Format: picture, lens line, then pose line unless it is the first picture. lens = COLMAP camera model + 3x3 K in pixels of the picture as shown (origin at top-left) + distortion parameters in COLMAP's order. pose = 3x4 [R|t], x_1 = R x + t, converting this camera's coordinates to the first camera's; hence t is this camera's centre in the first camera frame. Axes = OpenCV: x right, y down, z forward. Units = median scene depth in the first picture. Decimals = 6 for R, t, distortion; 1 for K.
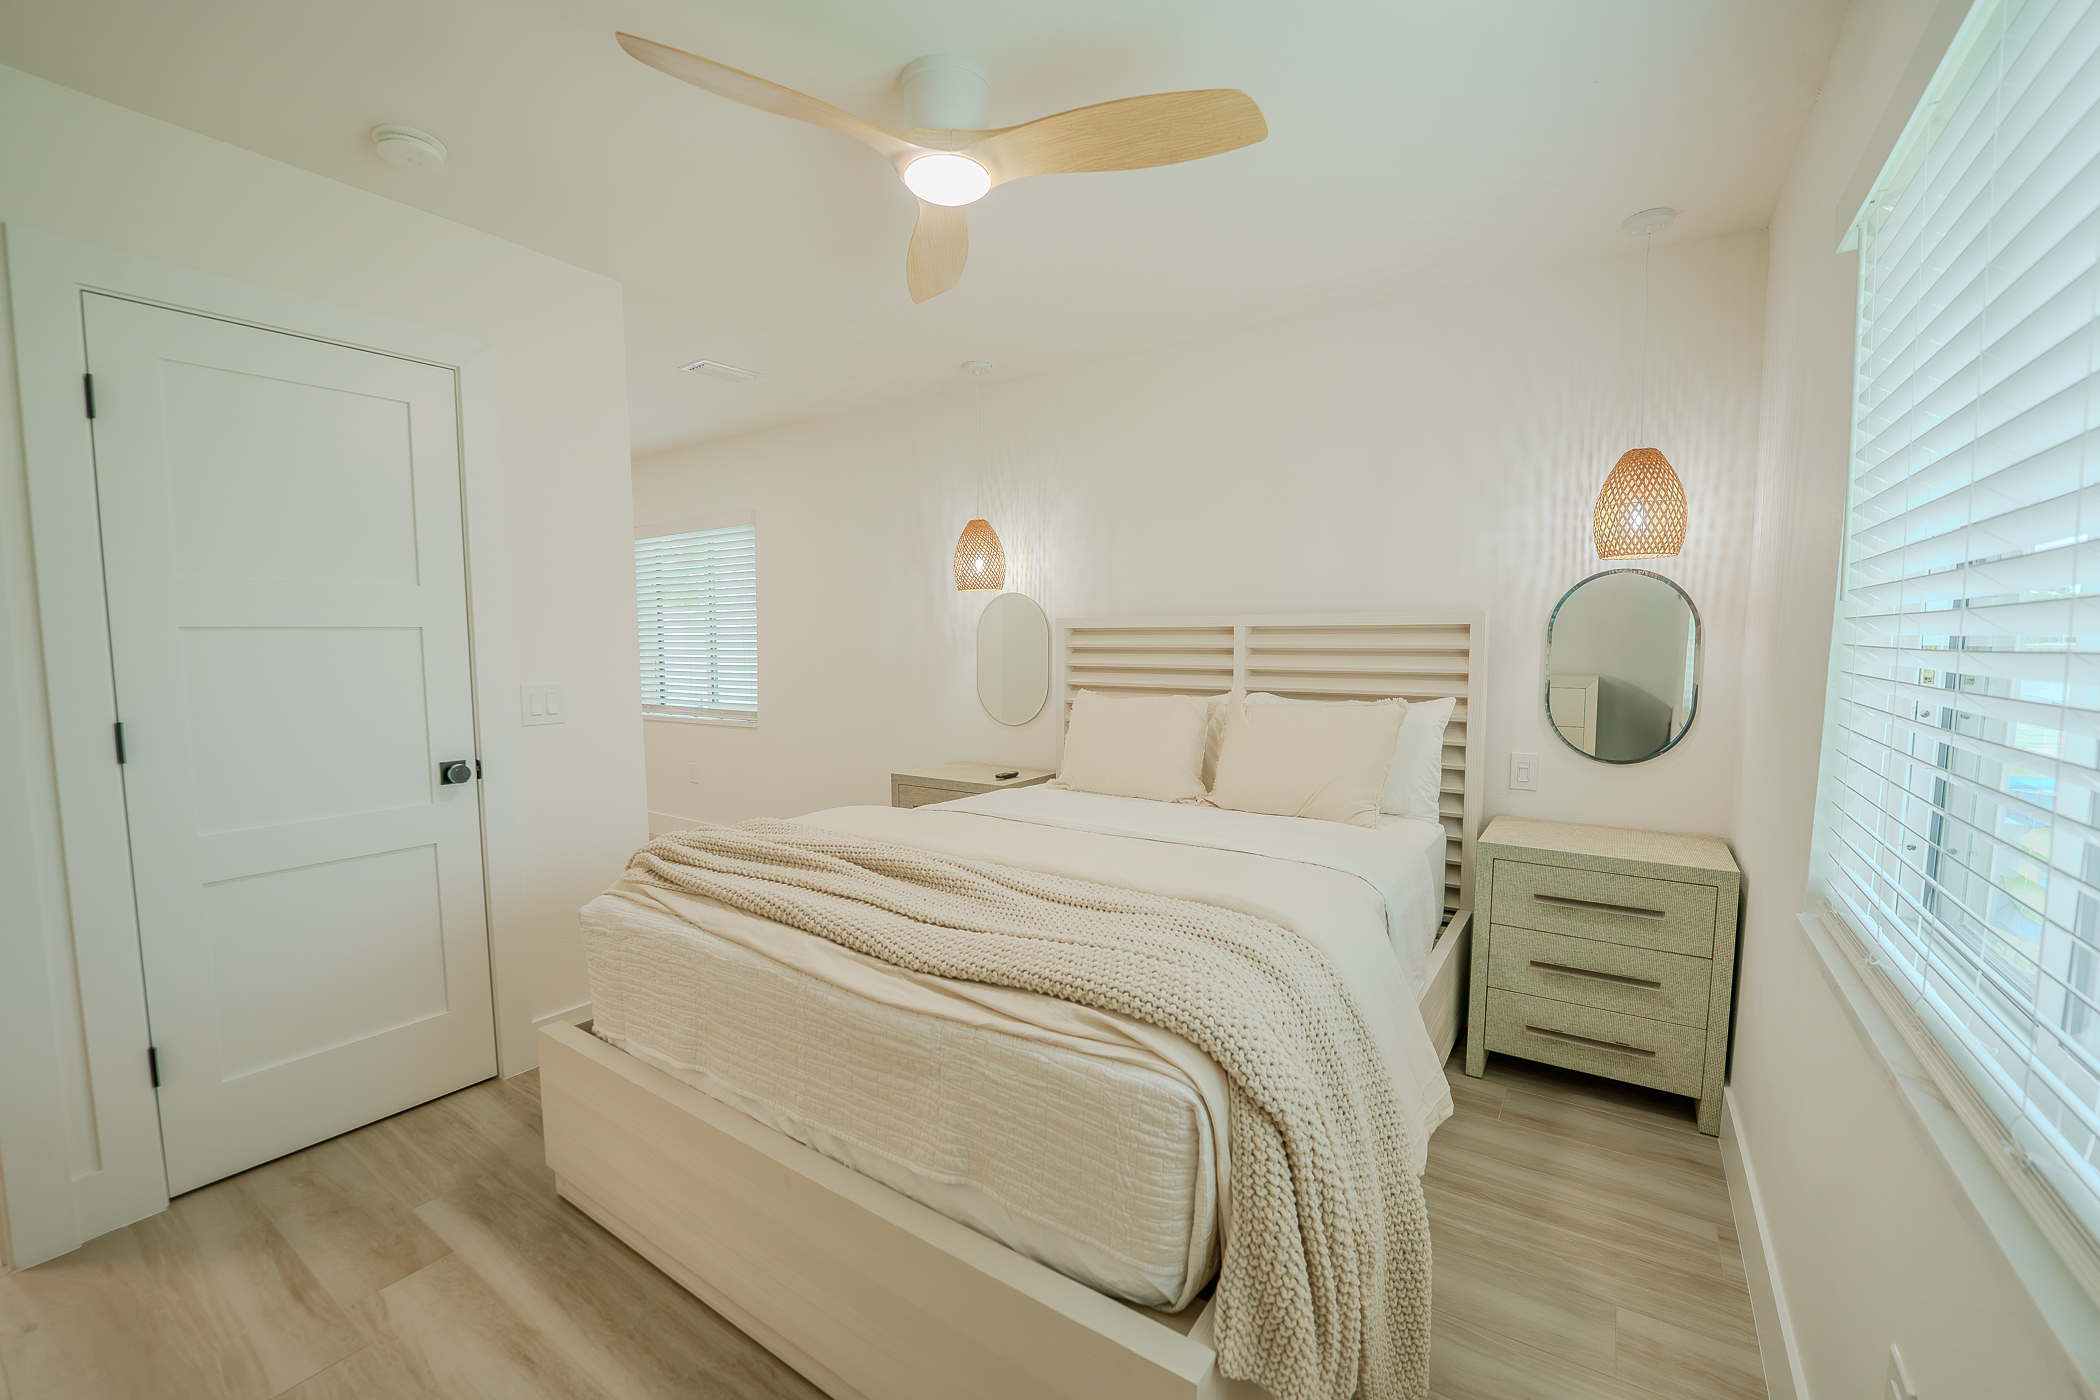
lens RADIAL K [[834.0, 0, 1044.9], [0, 834.0, 690.8], [0, 0, 1]] dist [-0.011242, 0.000765]
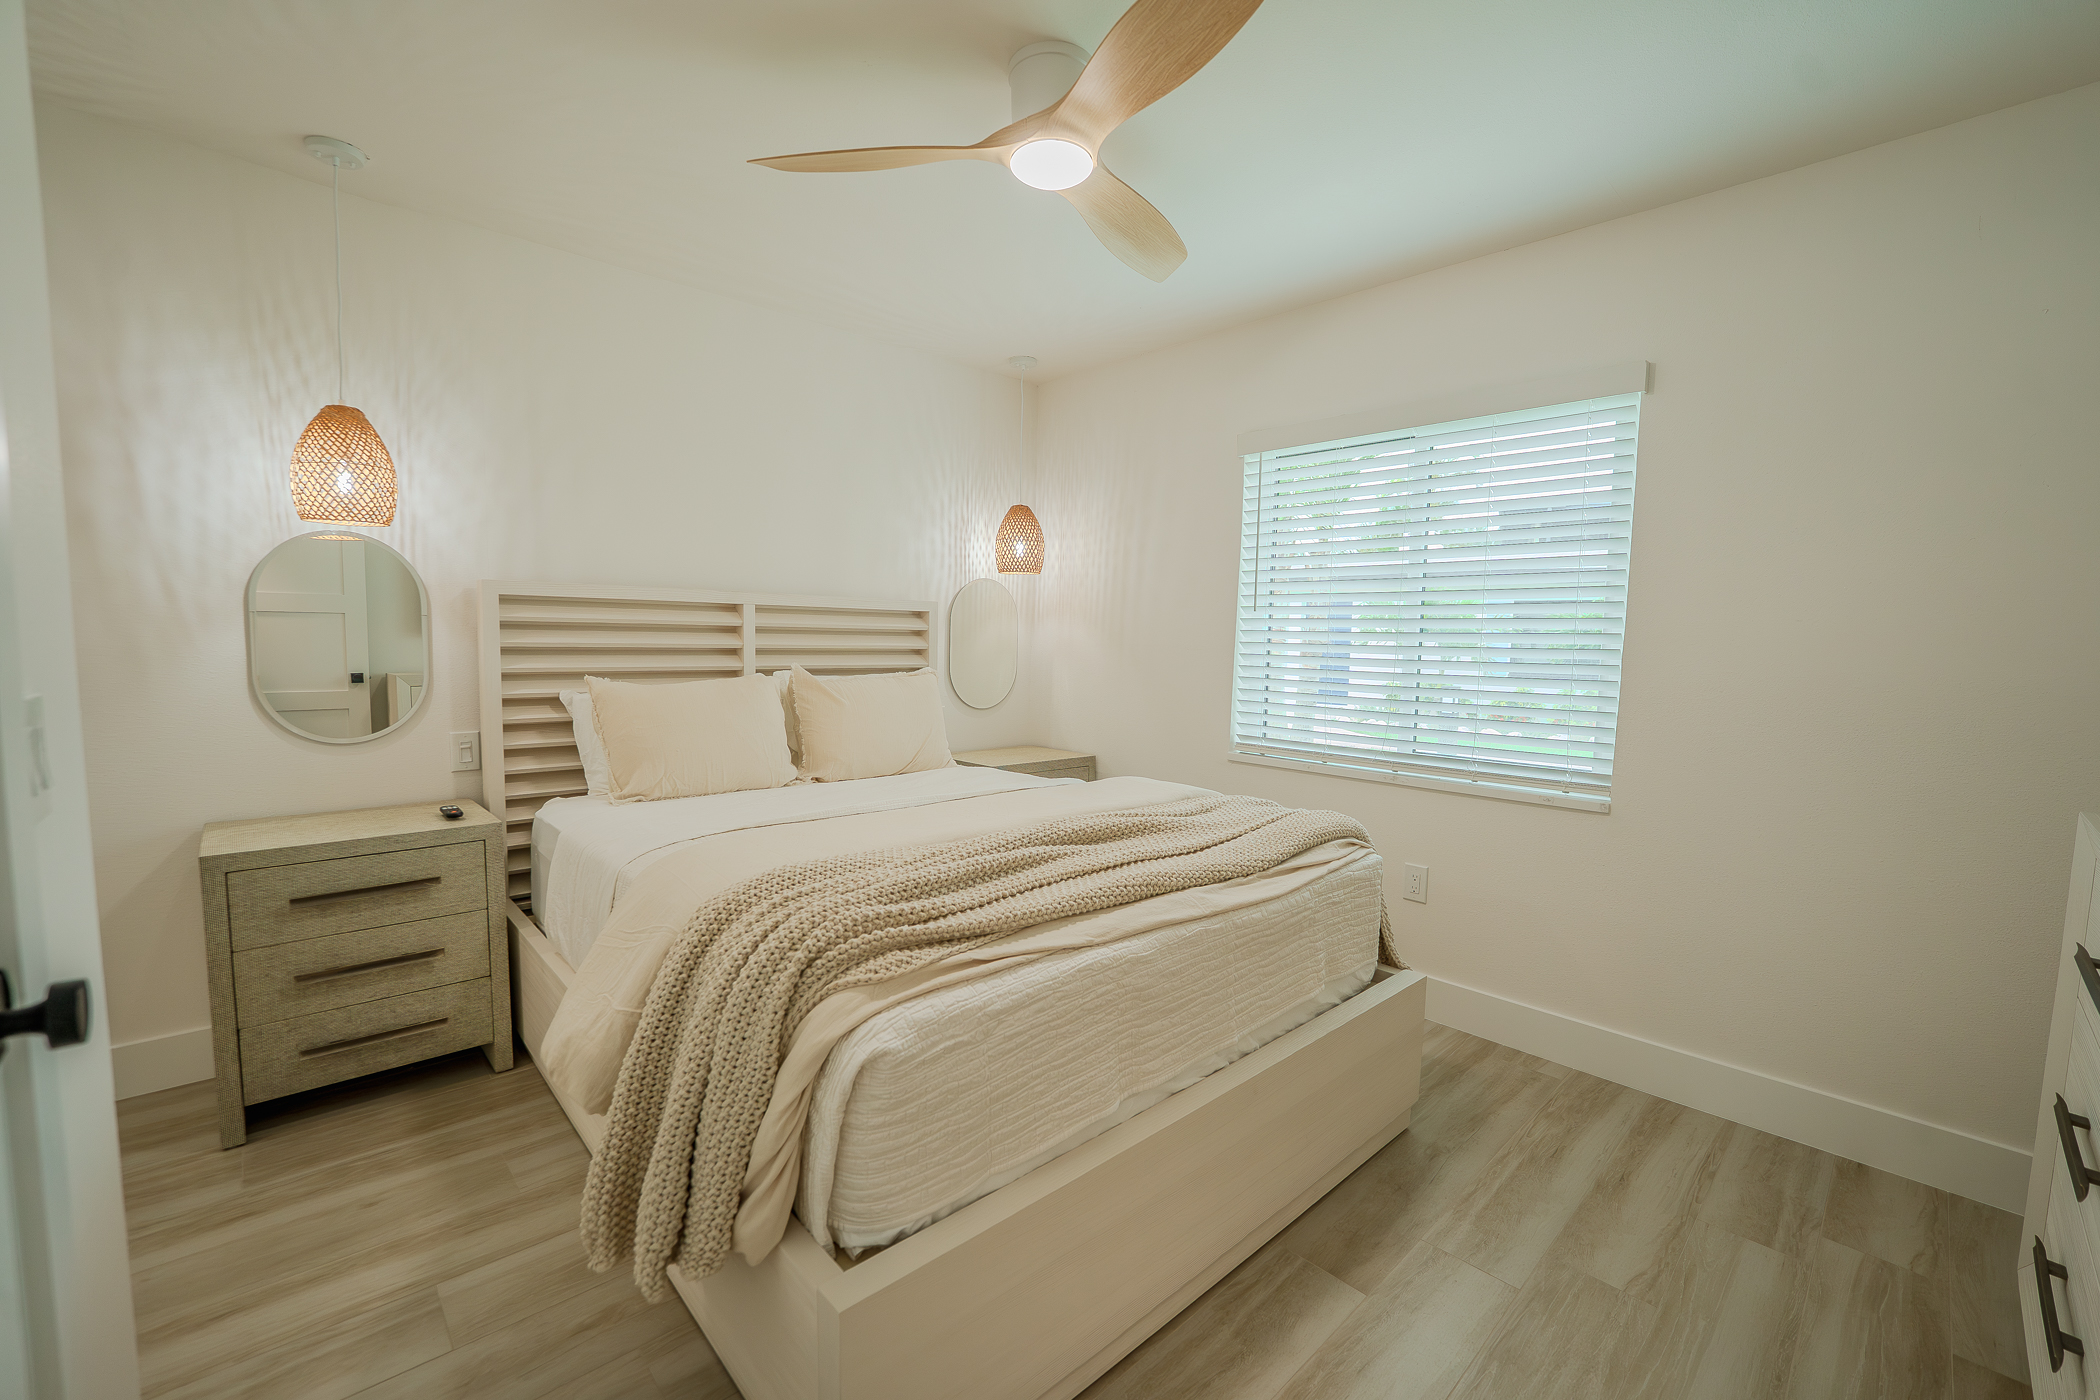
lens RADIAL K [[834.0, 0, 1041.5], [0, 834.0, 705.7], [0, 0, 1]] dist [-0.011242, 0.000765]
pose [[0.256440, -0.079793, 0.963261, -0.748042], [0.033661, 0.996719, 0.073604, -0.021977], [-0.965974, 0.013549, 0.258285, 0.486594]]
